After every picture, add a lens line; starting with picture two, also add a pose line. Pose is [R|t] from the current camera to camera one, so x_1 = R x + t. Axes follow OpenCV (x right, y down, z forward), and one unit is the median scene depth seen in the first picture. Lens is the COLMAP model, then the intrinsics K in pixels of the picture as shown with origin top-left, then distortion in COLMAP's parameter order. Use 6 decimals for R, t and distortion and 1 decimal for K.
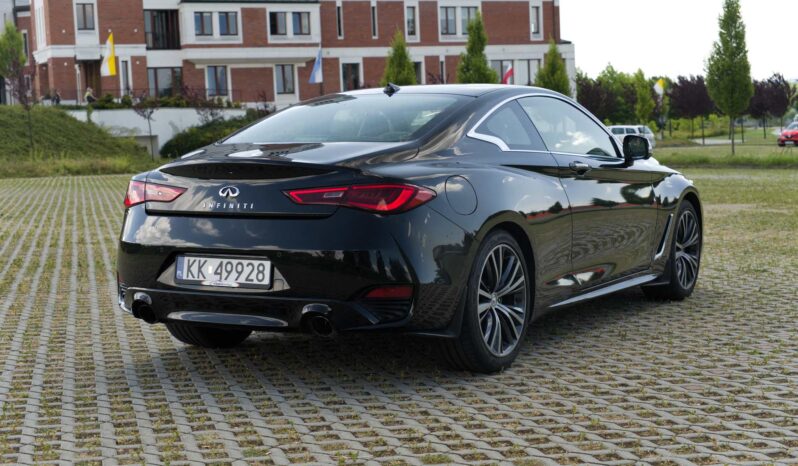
lens RADIAL K [[1202.1, 0, 399.9], [0, 1202.1, 250.6], [0, 0, 1]] dist [0.169605, -0.020293]
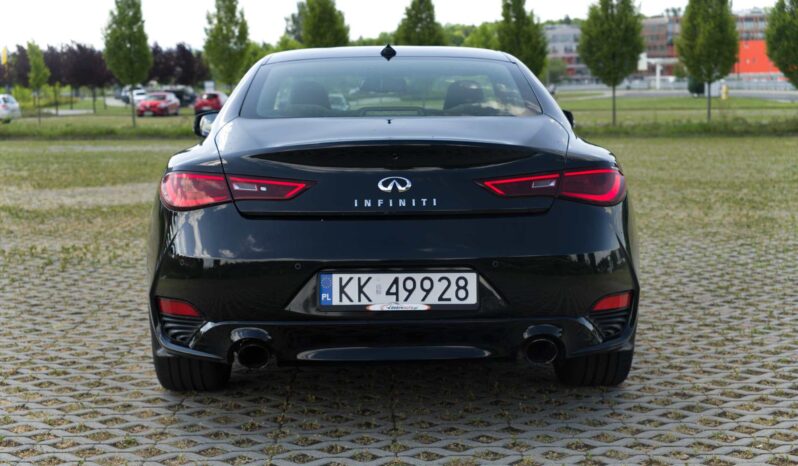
lens RADIAL K [[1239.6, 0, 399.0], [0, 1239.6, 233.0], [0, 0, 1]] dist [0.157892, -1.315070]
pose [[0.865873, -0.051313, 0.497625, -0.524155], [0.047578, 0.998663, 0.020192, -0.033734], [-0.497996, 0.006193, 0.867157, 0.327960]]
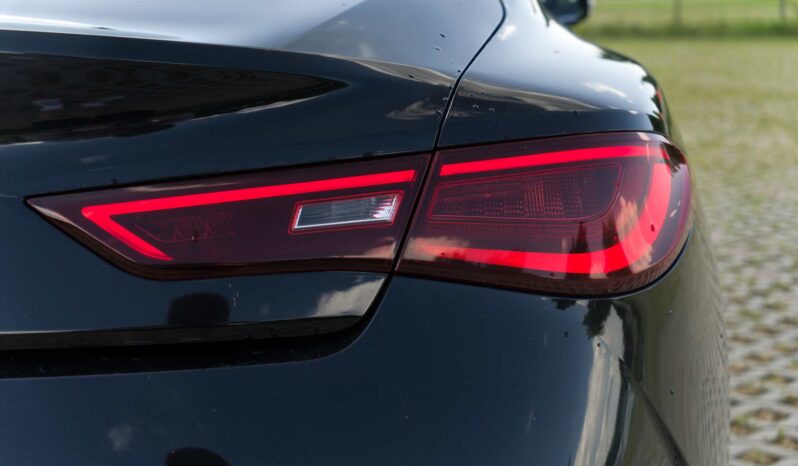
lens RADIAL K [[1239.6, 0, 399.0], [0, 1239.6, 233.0], [0, 0, 1]] dist [0.157892, -1.315070]
pose [[0.888535, -0.080196, 0.451745, -0.130323], [0.040120, 0.994414, 0.097623, -0.059332], [-0.457051, -0.068618, 0.886790, 0.793340]]
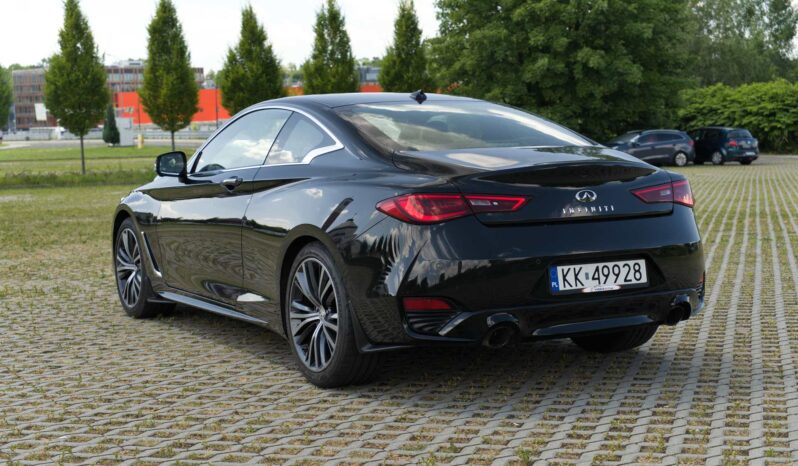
lens RADIAL K [[1239.6, 0, 399.0], [0, 1239.6, 233.0], [0, 0, 1]] dist [0.157892, -1.315070]
pose [[0.512391, -0.064524, 0.856325, -1.087781], [0.096829, 0.995155, 0.017046, -0.050391], [-0.853276, 0.074183, 0.516157, 0.607702]]
